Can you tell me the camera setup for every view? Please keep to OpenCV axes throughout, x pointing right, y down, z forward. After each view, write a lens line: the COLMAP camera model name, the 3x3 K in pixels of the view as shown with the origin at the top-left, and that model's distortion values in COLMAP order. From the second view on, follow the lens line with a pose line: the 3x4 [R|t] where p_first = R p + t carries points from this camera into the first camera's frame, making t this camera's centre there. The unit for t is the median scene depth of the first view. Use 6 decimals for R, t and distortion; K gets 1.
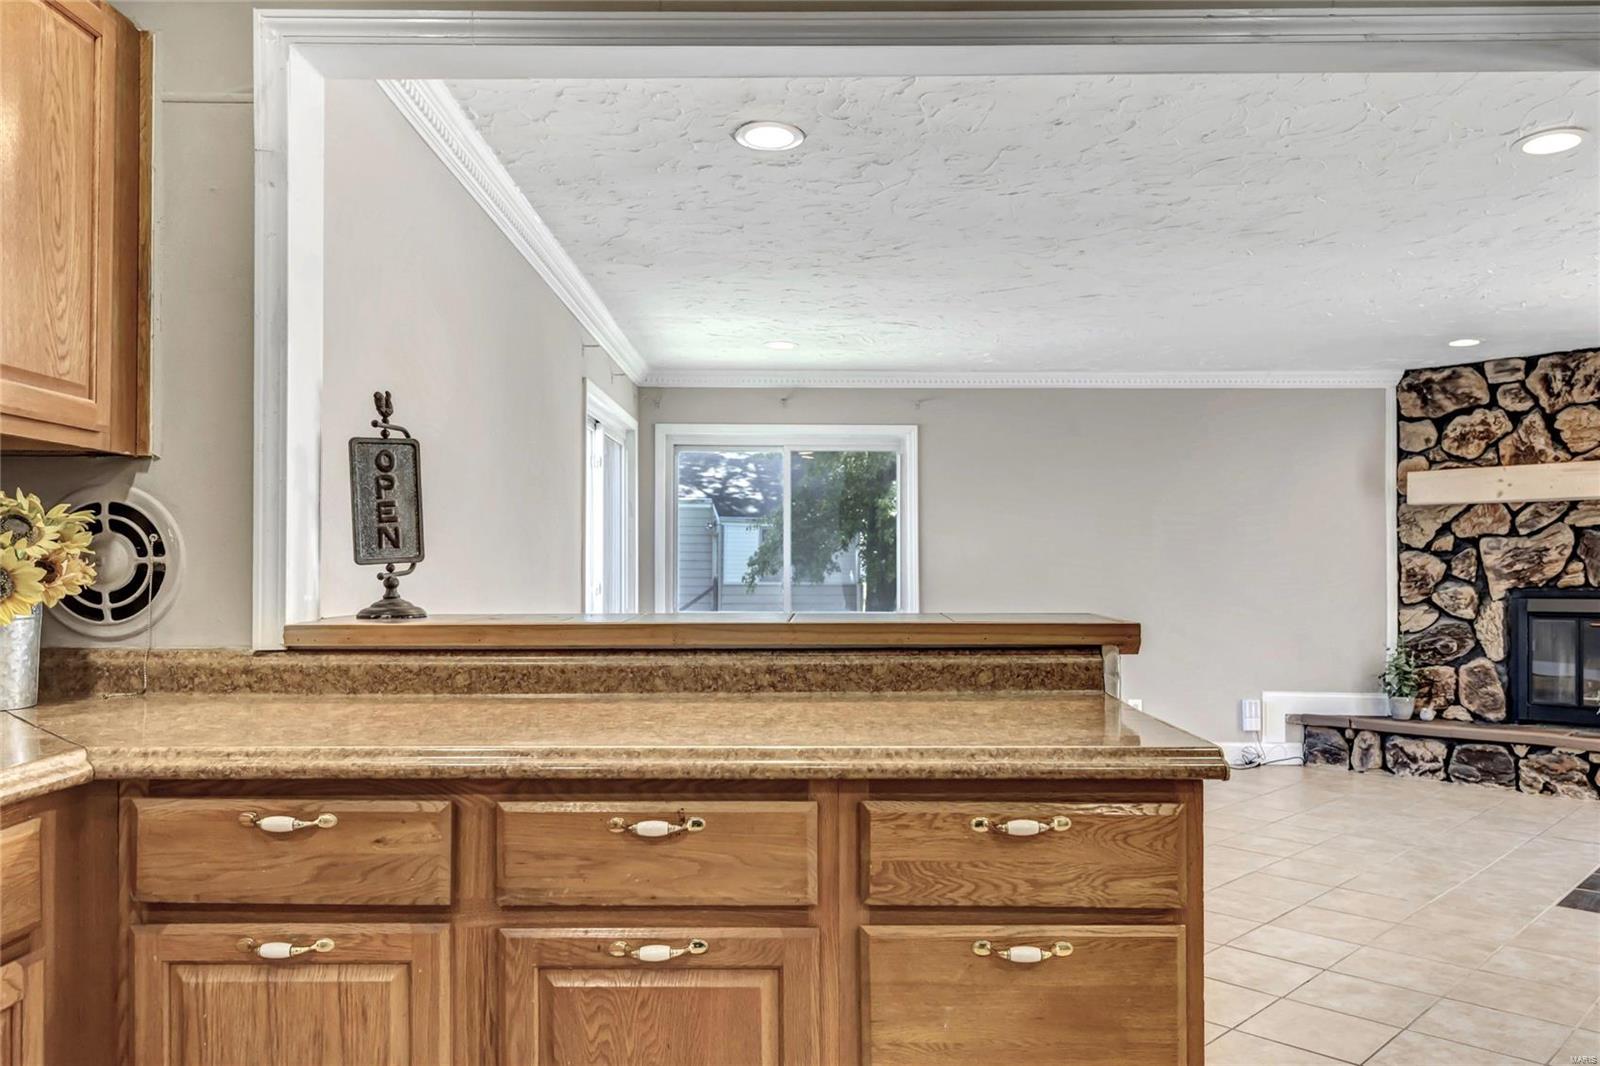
lens RADIAL K [[1156.9, 0, 800.0], [0, 1156.9, 533.0], [0, 0, 1]] dist [0.037656, -0.001721]
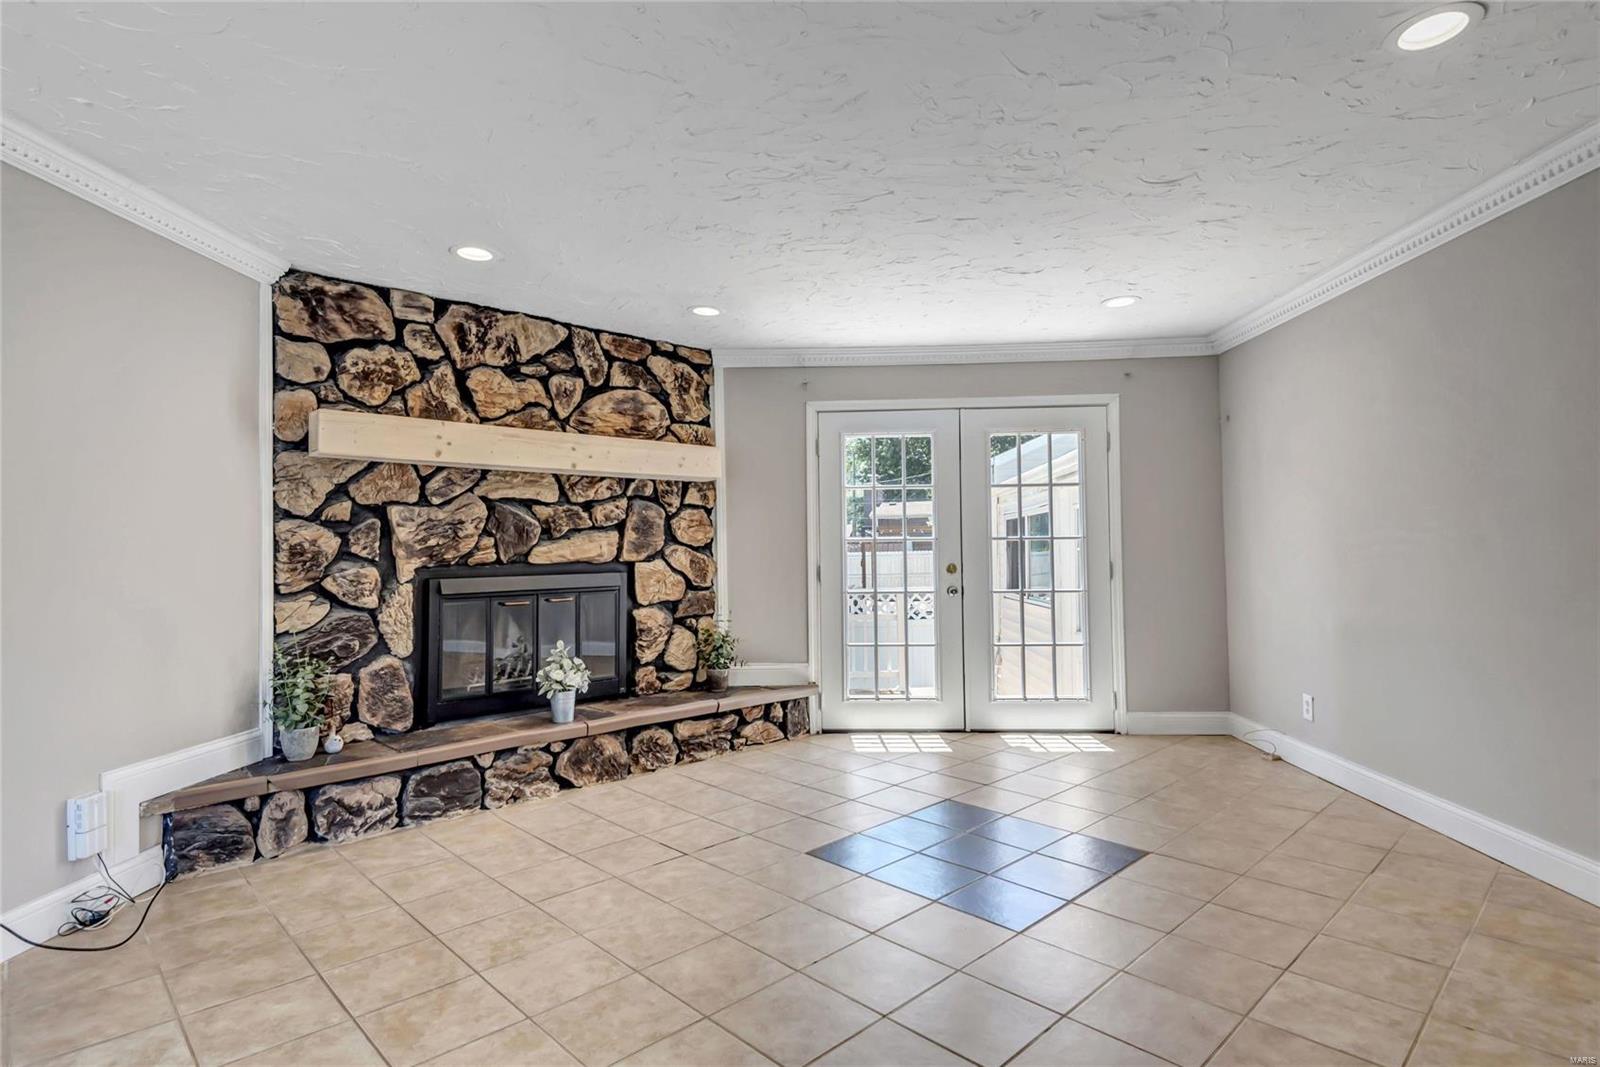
lens RADIAL K [[820.6, 0, 778.1], [0, 820.6, 528.5], [0, 0, 1]] dist [-0.000915, -0.002083]
pose [[-0.012235, 0.023784, 0.999642, 0.018557], [-0.029137, 0.999284, -0.024132, 0.025538], [-0.999501, -0.029422, -0.011534, 0.740112]]
